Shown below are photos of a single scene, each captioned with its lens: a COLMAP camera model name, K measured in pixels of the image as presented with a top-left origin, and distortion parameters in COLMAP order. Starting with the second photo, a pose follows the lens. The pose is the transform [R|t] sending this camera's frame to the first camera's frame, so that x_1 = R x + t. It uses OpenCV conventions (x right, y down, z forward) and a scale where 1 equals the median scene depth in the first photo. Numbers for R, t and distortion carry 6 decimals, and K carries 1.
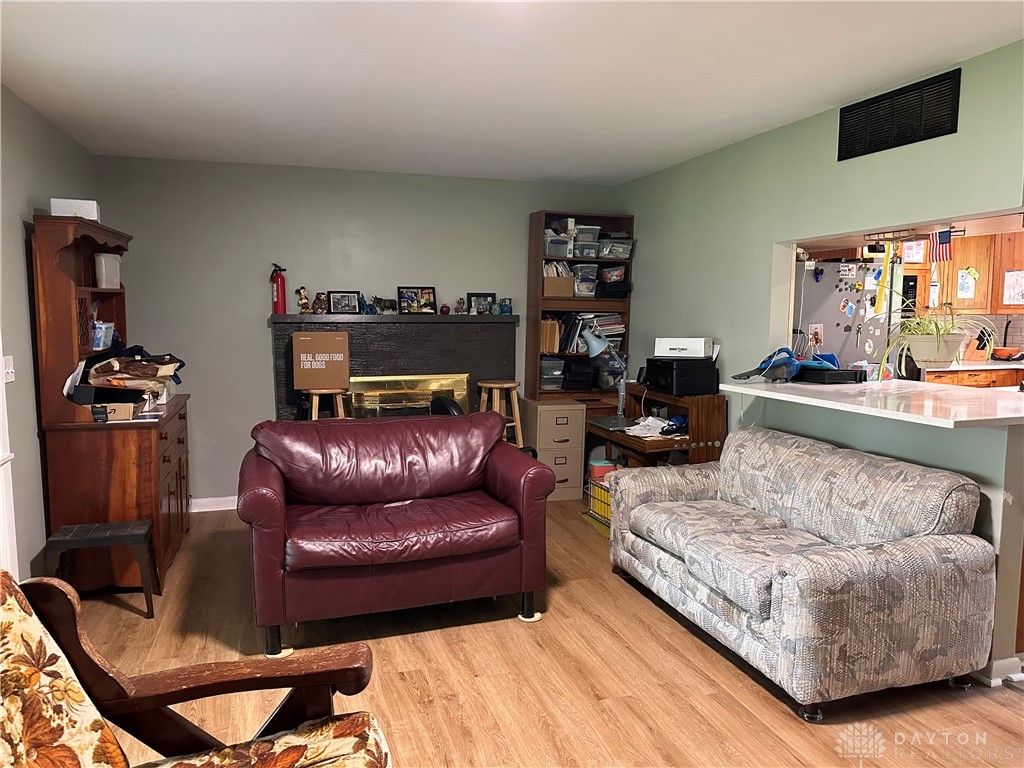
lens RADIAL K [[720.6, 0, 512.0], [0, 720.6, 384.0], [0, 0, 1]] dist [0.028316, 0.000239]
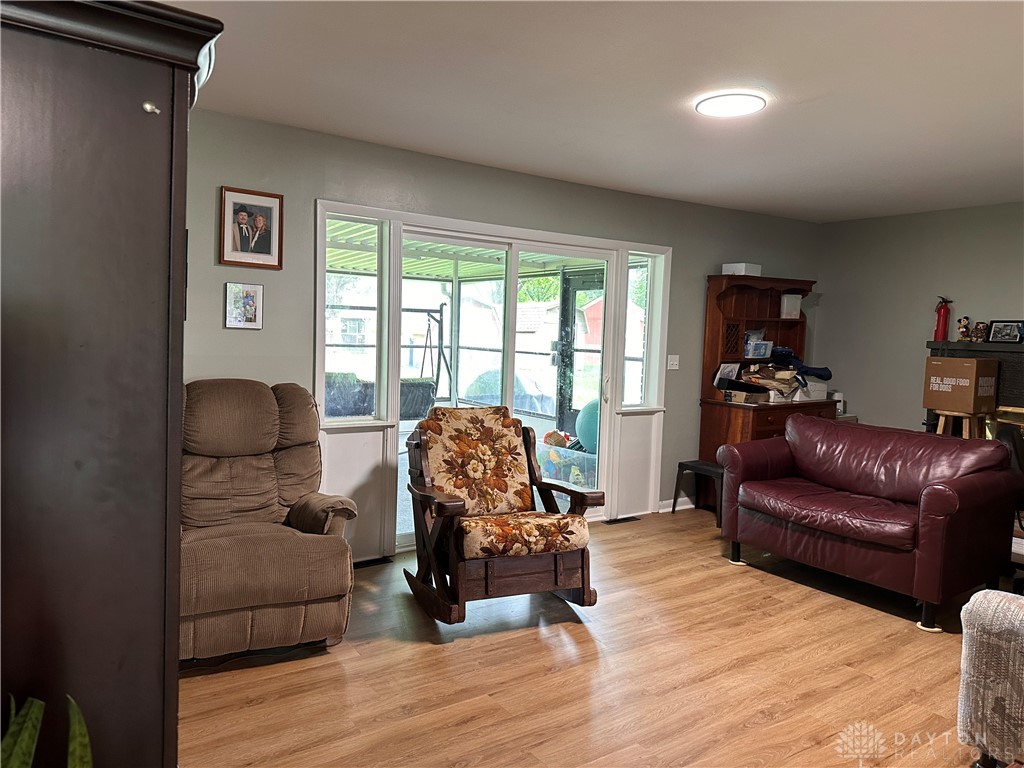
lens RADIAL K [[720.6, 0, 512.0], [0, 720.6, 384.0], [0, 0, 1]] dist [0.028316, 0.000239]
pose [[0.300990, 0.082513, -0.950051, 0.812662], [-0.130590, 0.990431, 0.044647, 0.005469], [0.944643, 0.110629, 0.308885, 0.066695]]
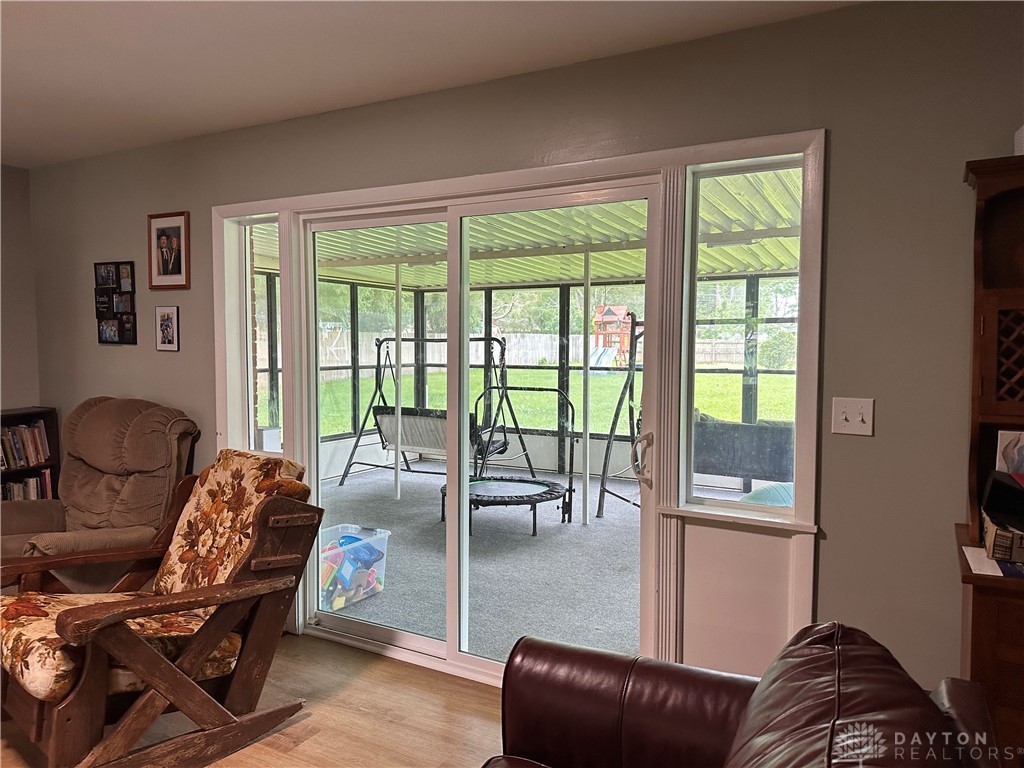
lens RADIAL K [[720.6, 0, 512.0], [0, 720.6, 384.0], [0, 0, 1]] dist [0.028316, 0.000239]
pose [[-0.724811, 0.033702, -0.688123, 0.033432], [-0.075204, 0.988964, 0.127650, -0.105370], [0.684831, 0.144272, -0.714278, 1.154599]]
